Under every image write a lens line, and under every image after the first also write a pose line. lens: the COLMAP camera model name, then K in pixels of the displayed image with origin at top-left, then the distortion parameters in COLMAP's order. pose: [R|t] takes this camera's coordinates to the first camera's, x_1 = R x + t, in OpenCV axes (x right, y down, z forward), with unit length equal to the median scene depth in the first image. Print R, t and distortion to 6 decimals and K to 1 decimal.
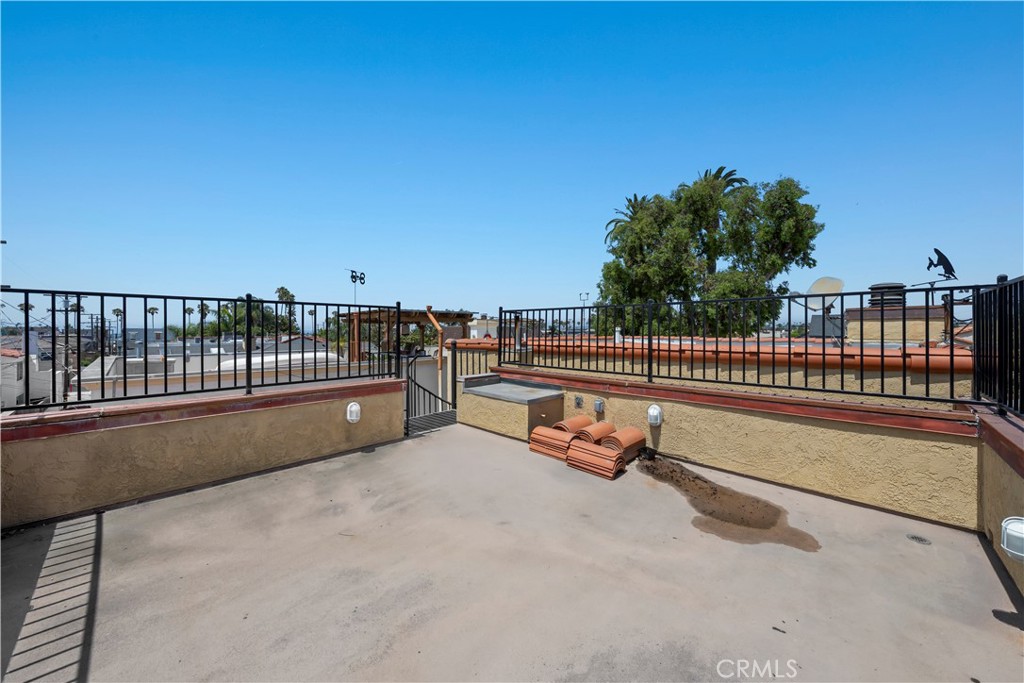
lens RADIAL K [[371.1, 0, 511.3], [0, 371.1, 333.6], [0, 0, 1]] dist [0.001524, 0.000037]
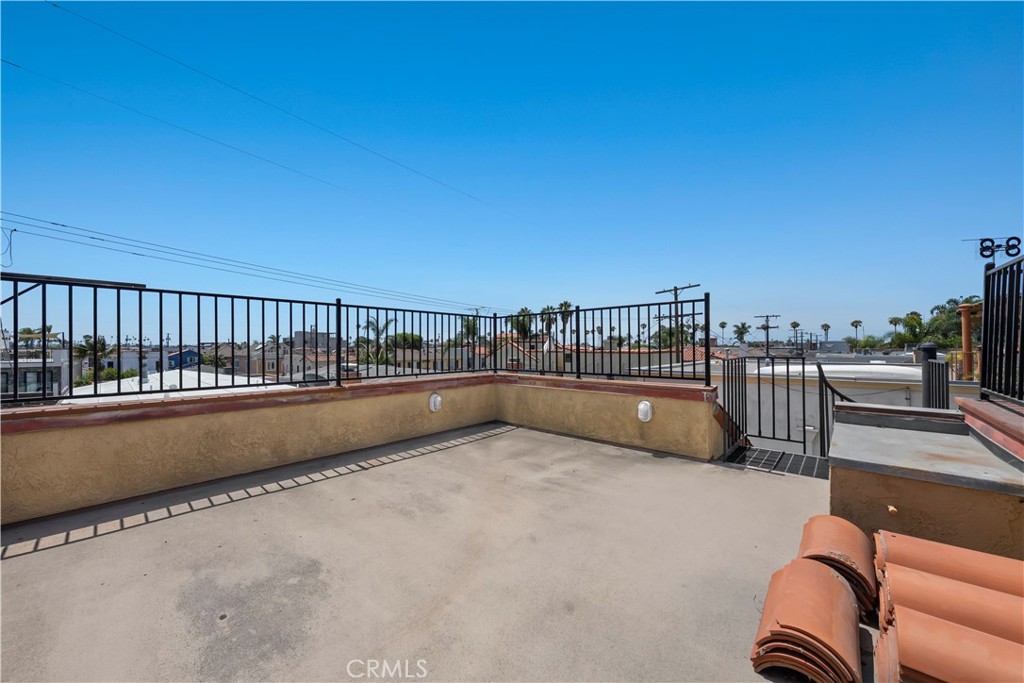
lens RADIAL K [[371.1, 0, 511.4], [0, 371.1, 345.2], [0, 0, 1]] dist [0.001524, 0.000037]
pose [[0.023123, -0.003365, -0.999727, 0.738235], [-0.001877, 0.999992, -0.003409, 0.049933], [0.999731, 0.001955, 0.023117, 0.802043]]
